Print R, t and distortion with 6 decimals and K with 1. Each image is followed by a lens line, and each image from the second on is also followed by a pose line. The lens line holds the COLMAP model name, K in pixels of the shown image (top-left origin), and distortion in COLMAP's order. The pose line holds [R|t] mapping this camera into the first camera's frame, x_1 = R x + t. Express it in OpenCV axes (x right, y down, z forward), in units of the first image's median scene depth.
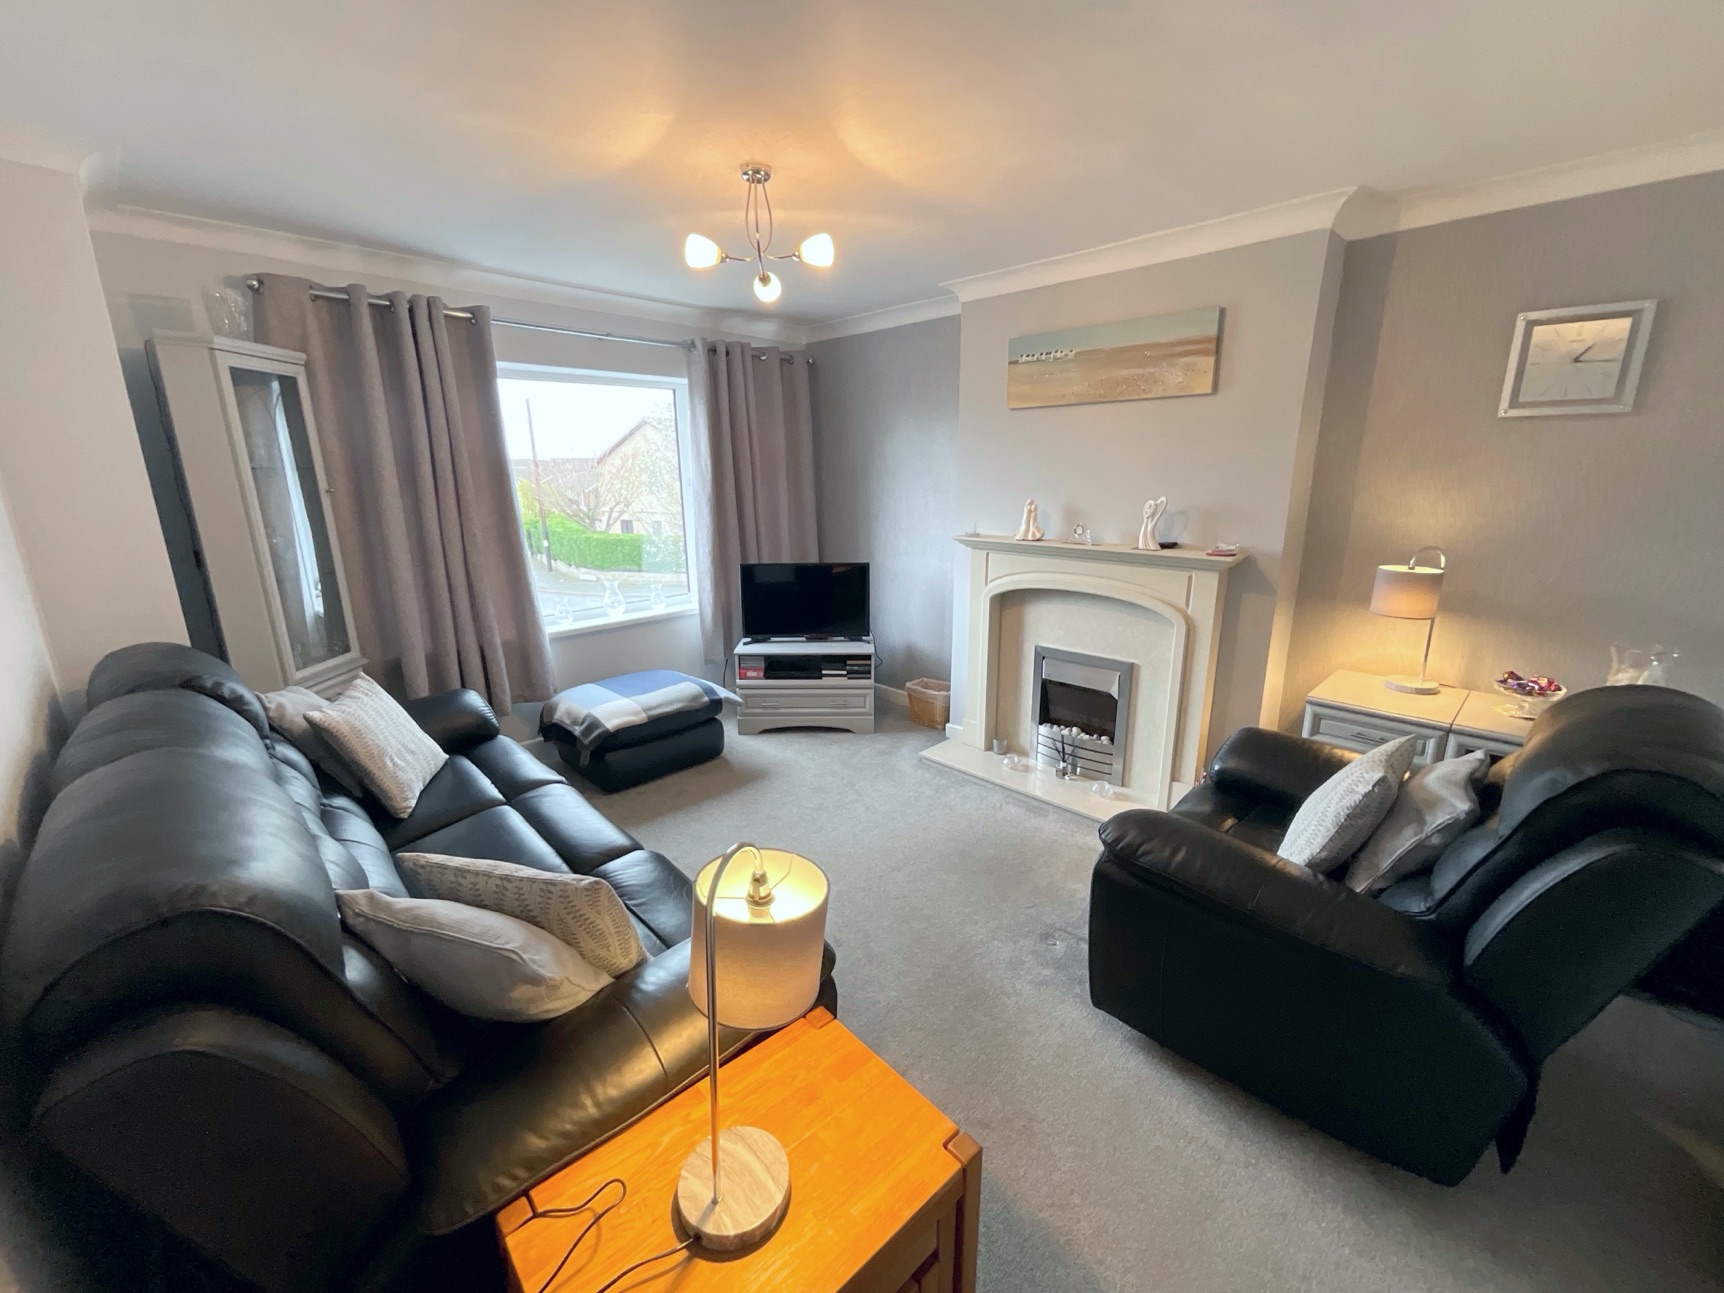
lens RADIAL K [[698.3, 0, 862.9], [0, 698.3, 646.6], [0, 0, 1]] dist [-0.009919, 0.006575]
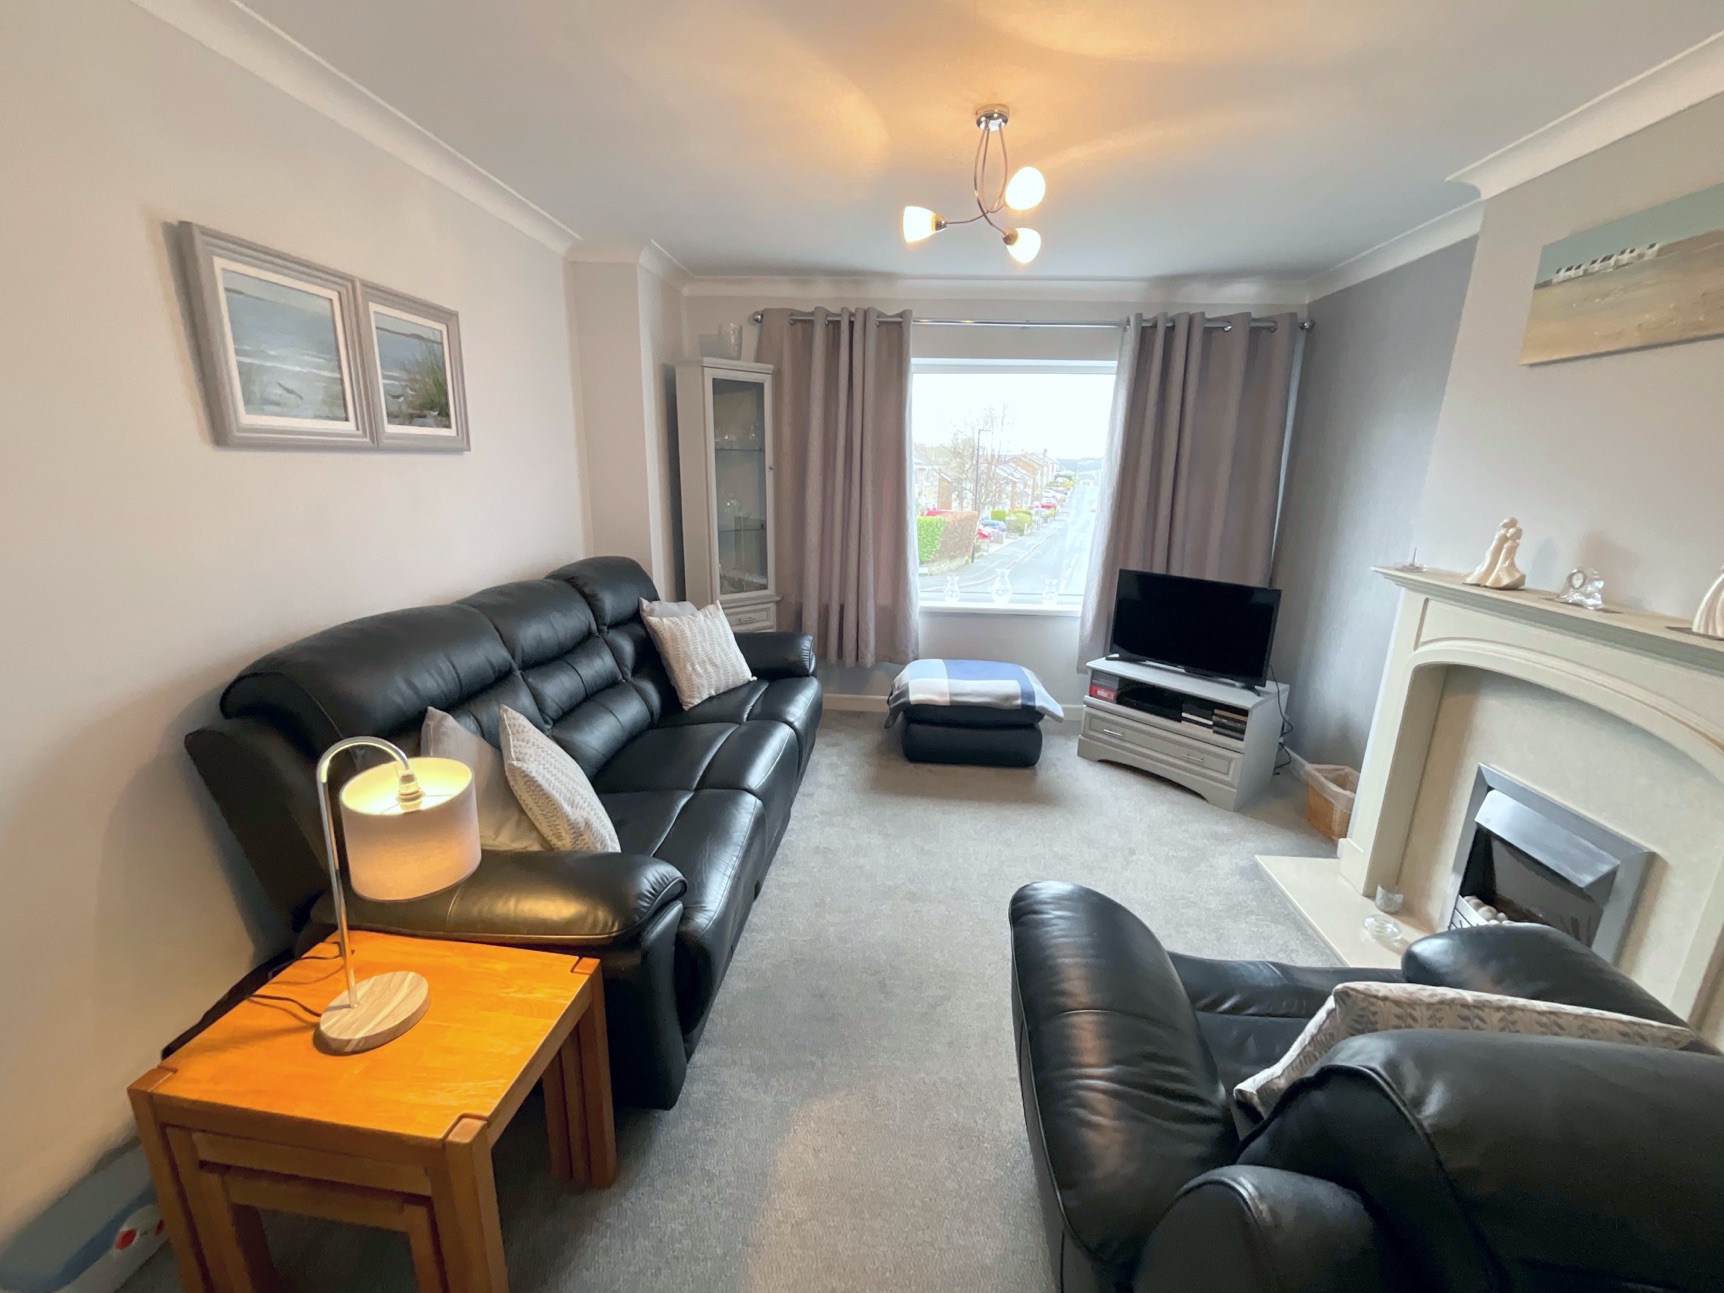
lens RADIAL K [[697.7, 0, 860.8], [0, 697.7, 643.2], [0, 0, 1]] dist [-0.004773, 0.000093]
pose [[0.649979, 0.210142, -0.730320, 0.313076], [-0.212514, 0.972929, 0.090814, -0.043094], [0.729634, 0.096176, 0.677041, 0.202743]]
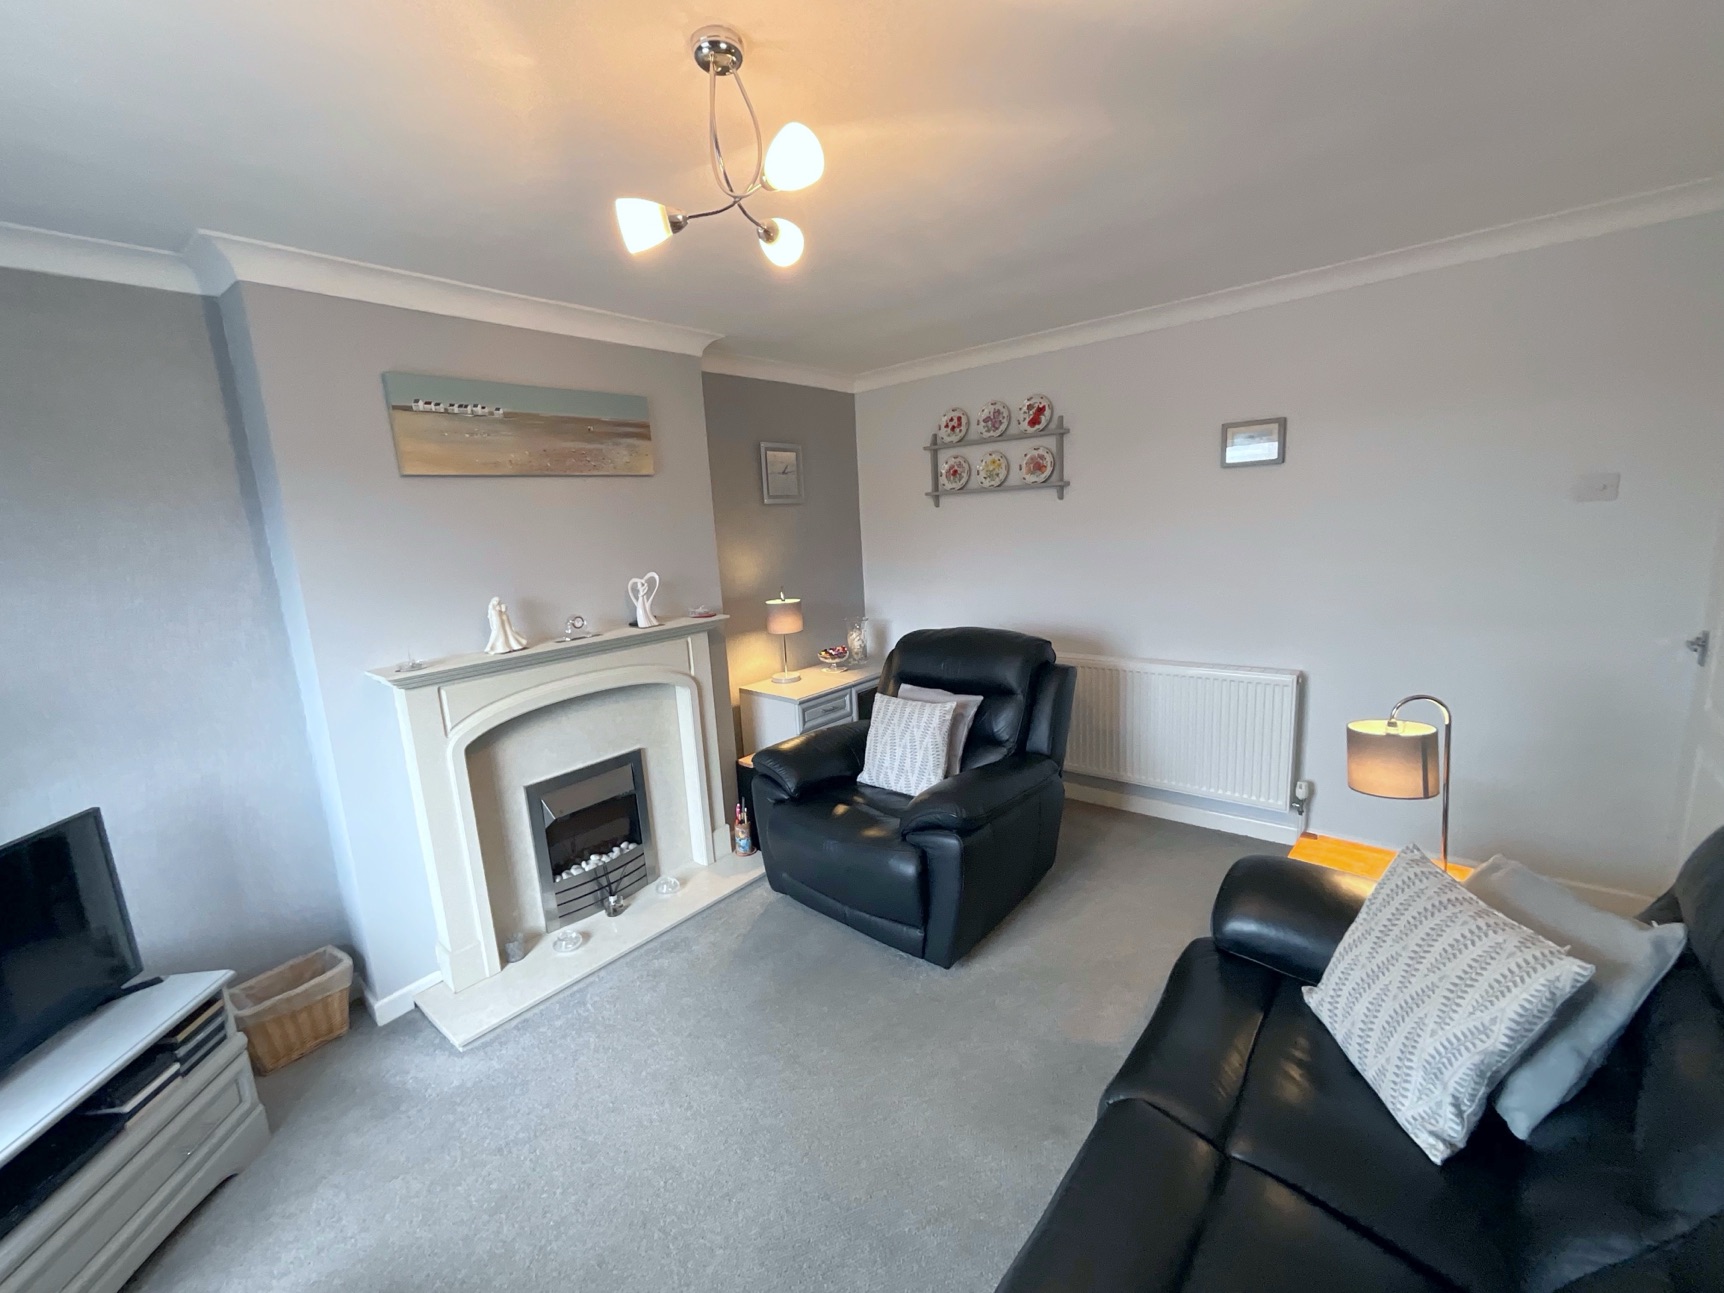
lens RADIAL K [[697.7, 0, 860.8], [0, 697.7, 643.2], [0, 0, 1]] dist [-0.004773, 0.000093]
pose [[-0.085656, -0.164721, 0.982614, -0.488271], [0.306449, 0.934072, 0.183297, -0.171578], [-0.948025, 0.316822, -0.029530, 0.630449]]
